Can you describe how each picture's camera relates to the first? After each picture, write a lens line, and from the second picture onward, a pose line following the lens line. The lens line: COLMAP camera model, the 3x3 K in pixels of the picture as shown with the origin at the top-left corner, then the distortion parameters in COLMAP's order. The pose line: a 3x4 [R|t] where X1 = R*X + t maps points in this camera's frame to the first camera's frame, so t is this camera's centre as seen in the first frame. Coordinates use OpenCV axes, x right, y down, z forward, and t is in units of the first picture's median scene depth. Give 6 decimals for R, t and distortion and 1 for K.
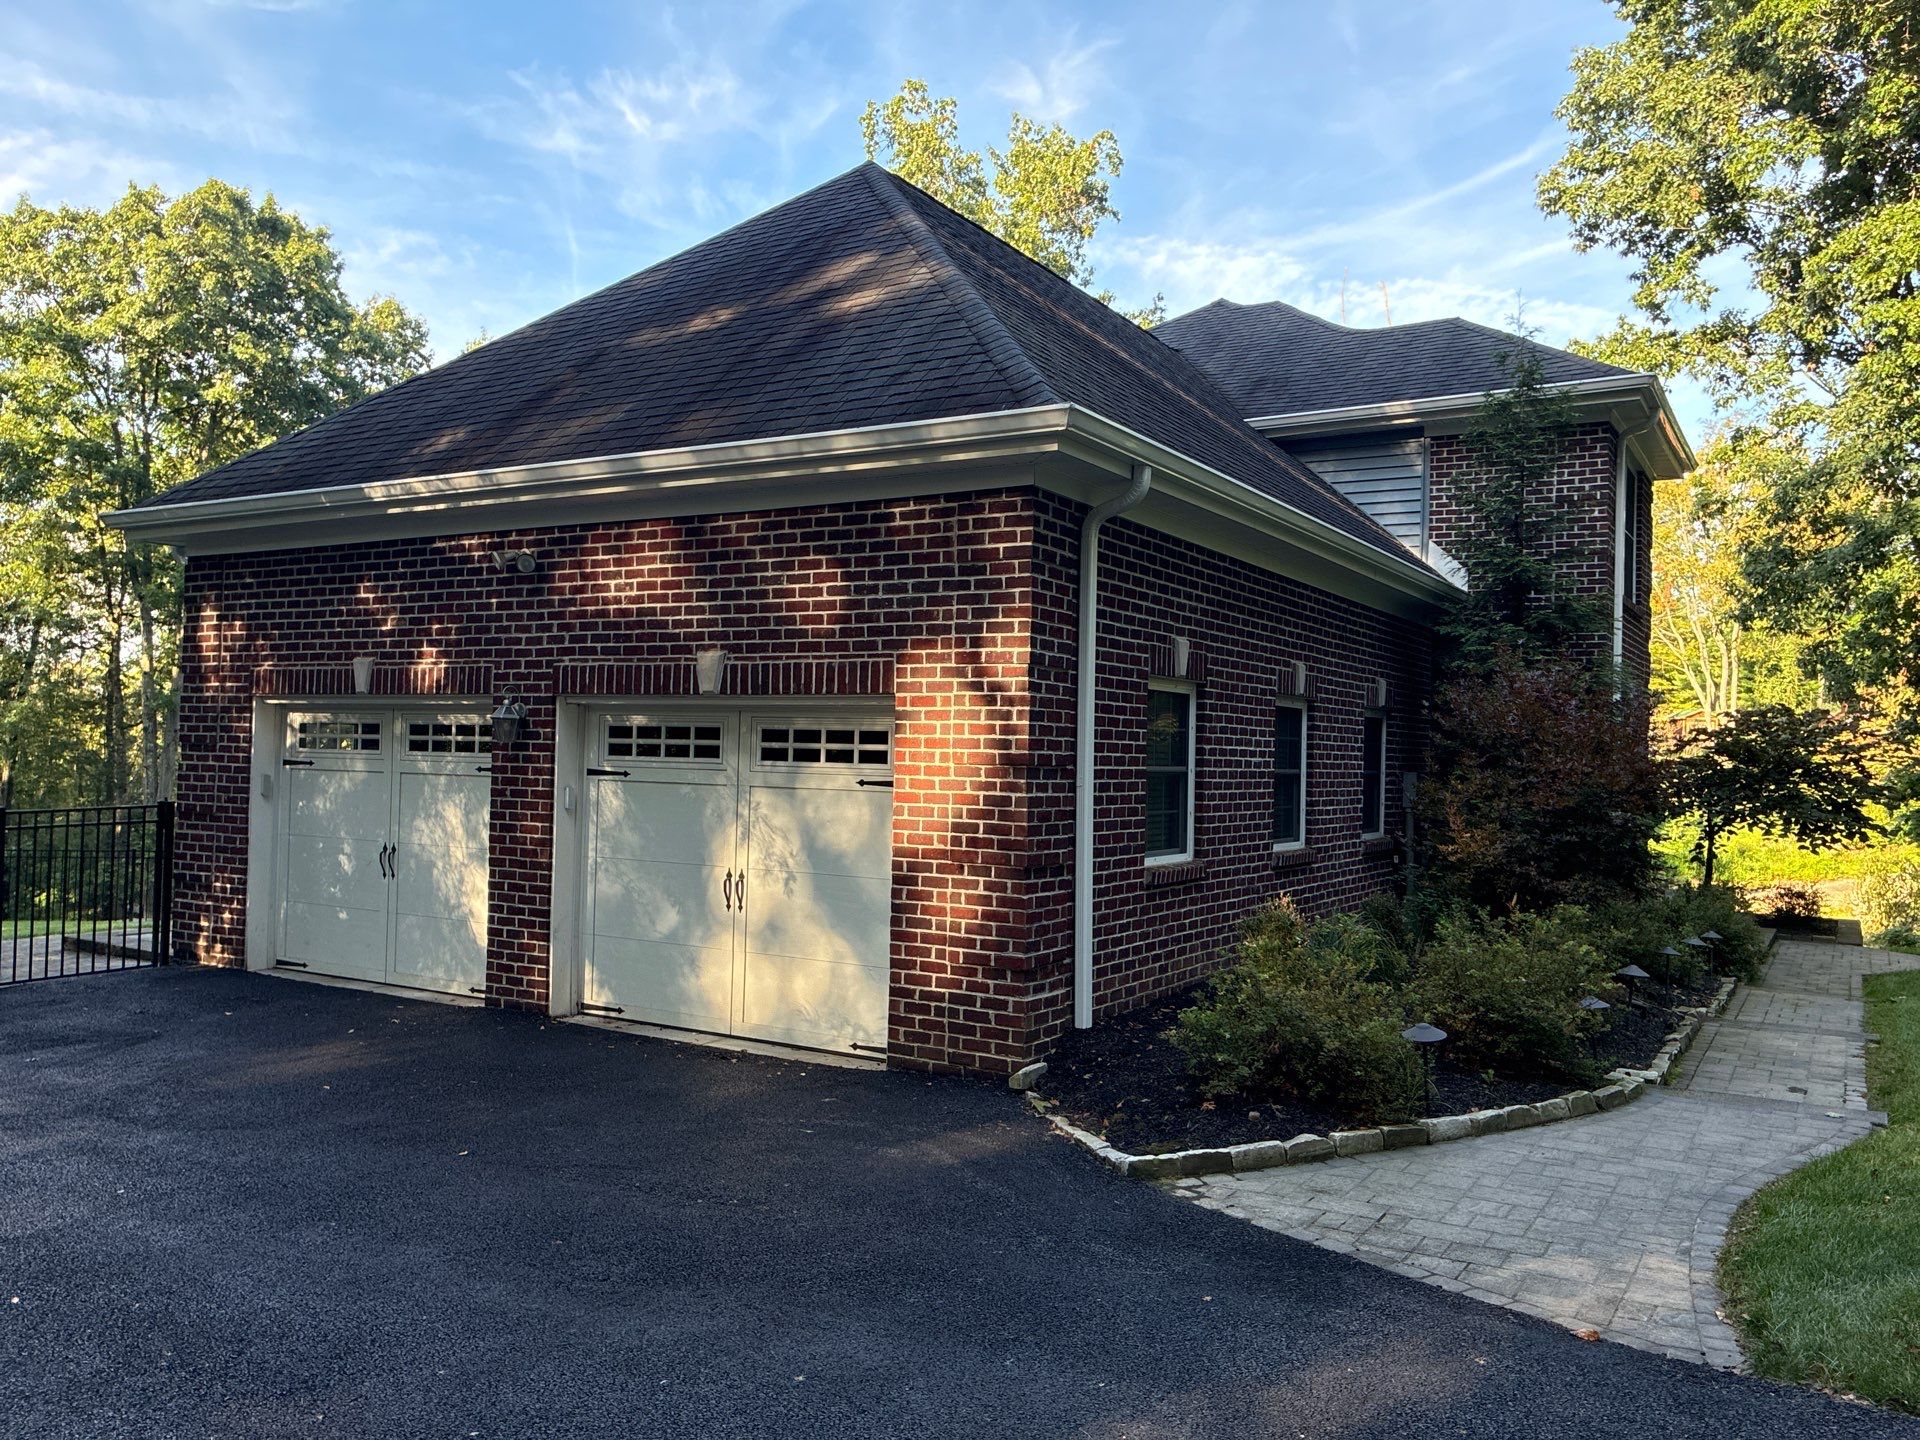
lens RADIAL K [[1449.5, 0, 955.5], [0, 1449.5, 725.6], [0, 0, 1]] dist [0.092991, -0.165253]
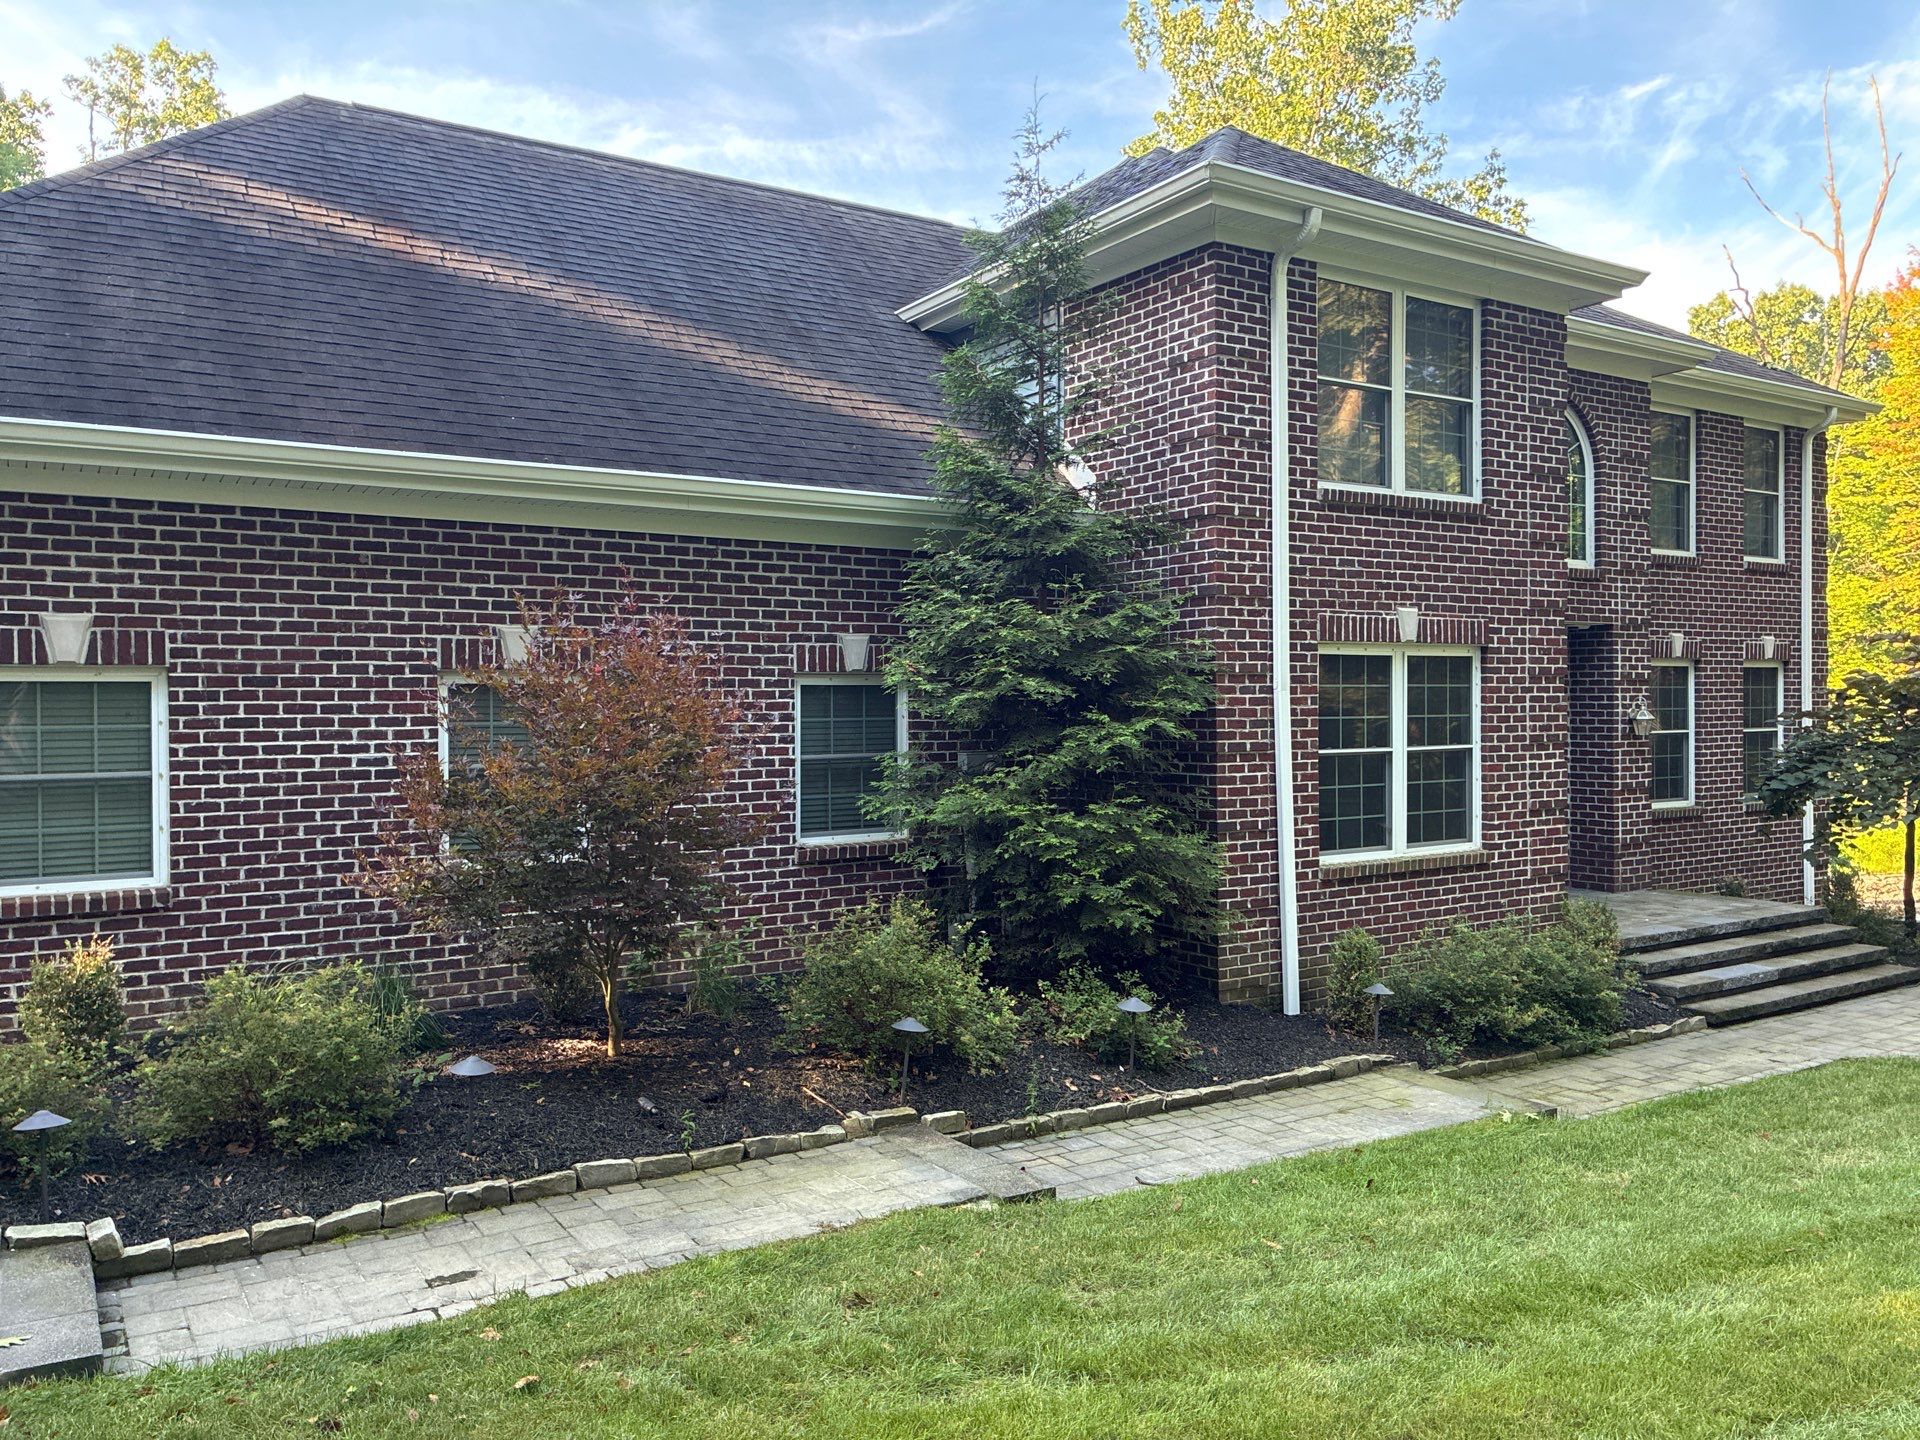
lens RADIAL K [[1458.5, 0, 956.9], [0, 1458.5, 718.4], [0, 0, 1]] dist [0.046161, -0.065201]
pose [[0.897743, -0.024414, -0.439843, 0.832297], [0.037480, 0.999076, 0.021044, -0.001671], [0.438922, -0.035378, 0.897828, 0.414577]]
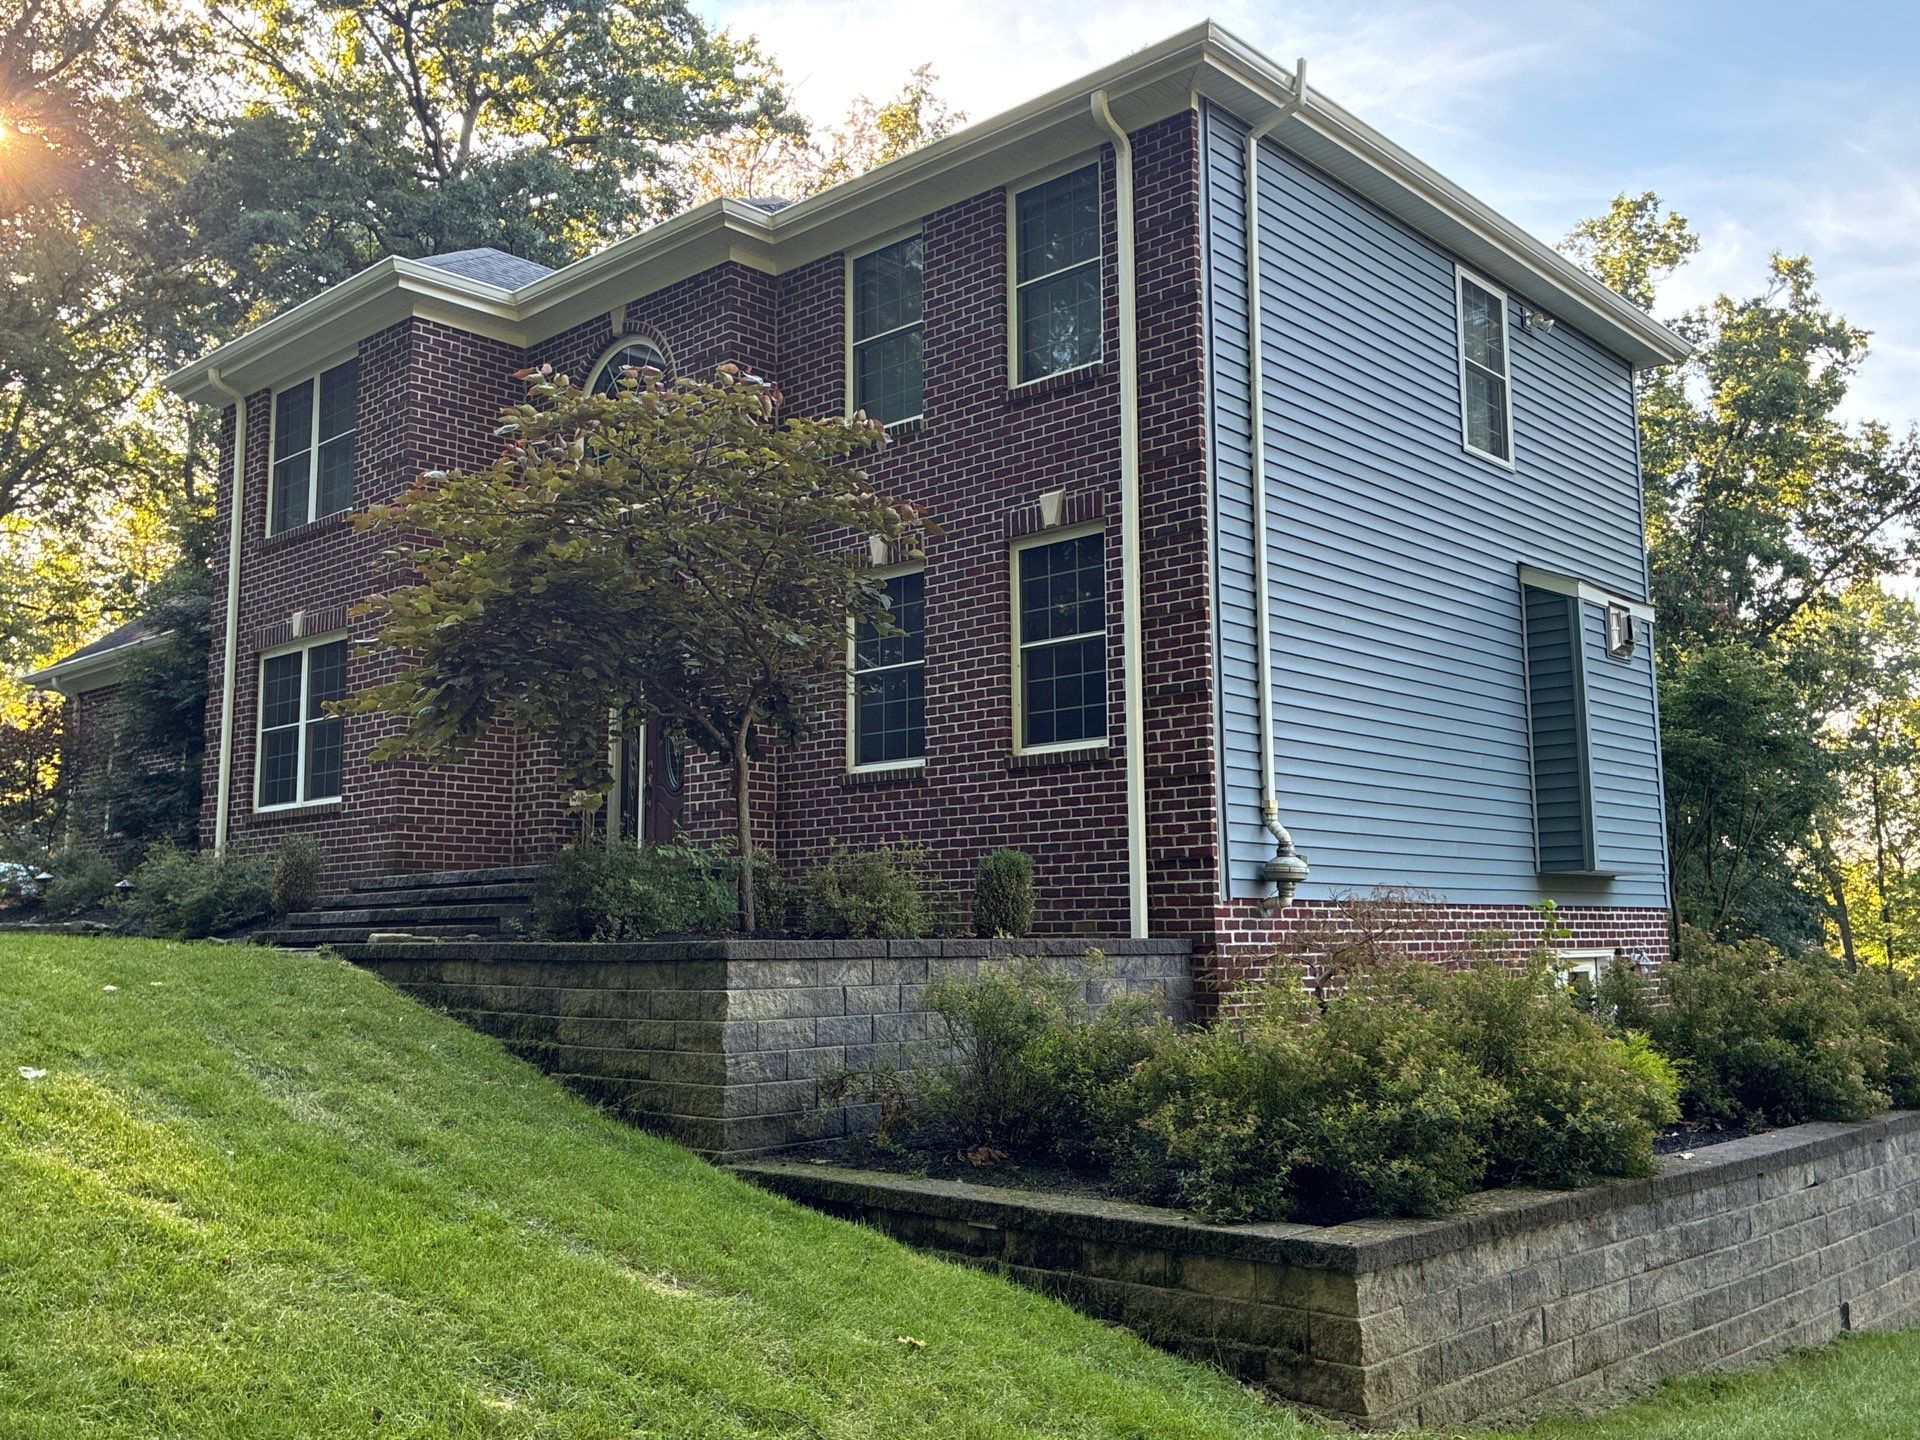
lens RADIAL K [[1686.6, 0, 959.3], [0, 1686.6, 722.8], [0, 0, 1]] dist [0.094776, -0.219072]
pose [[-0.201912, -0.145456, -0.968542, 1.980519], [0.026077, 0.987761, -0.153778, 0.295134], [0.979056, -0.056306, -0.195648, 2.304882]]
